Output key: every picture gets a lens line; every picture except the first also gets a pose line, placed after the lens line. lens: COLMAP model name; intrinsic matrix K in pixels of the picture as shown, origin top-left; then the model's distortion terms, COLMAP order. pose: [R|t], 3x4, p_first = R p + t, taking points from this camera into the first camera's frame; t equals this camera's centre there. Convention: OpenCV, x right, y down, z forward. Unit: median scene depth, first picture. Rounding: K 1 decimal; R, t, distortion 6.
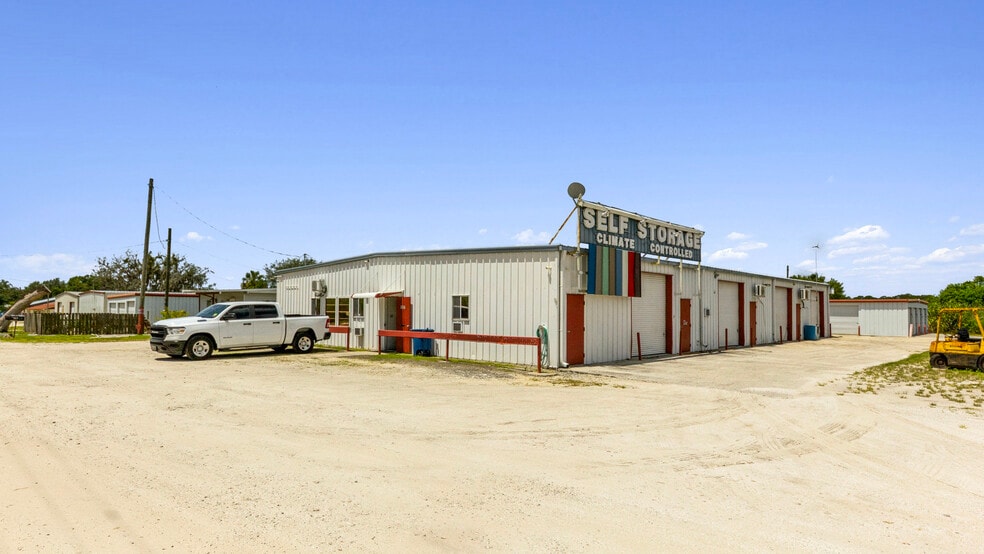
lens RADIAL K [[557.2, 0, 504.7], [0, 557.2, 291.5], [0, 0, 1]] dist [-0.000067, -0.000138]
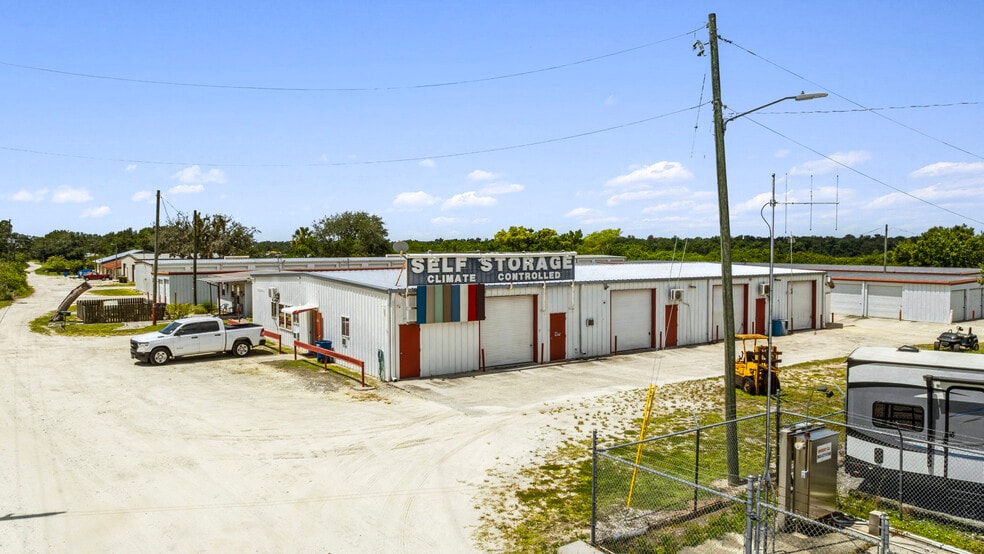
lens RADIAL K [[710.8, 0, 486.8], [0, 710.8, 271.5], [0, 0, 1]] dist [-0.002762, -0.002344]
pose [[0.975515, -0.000620, -0.219933, 0.581752], [0.015549, 0.997688, 0.066151, -0.195208], [0.219384, -0.067951, 0.973269, -0.489670]]
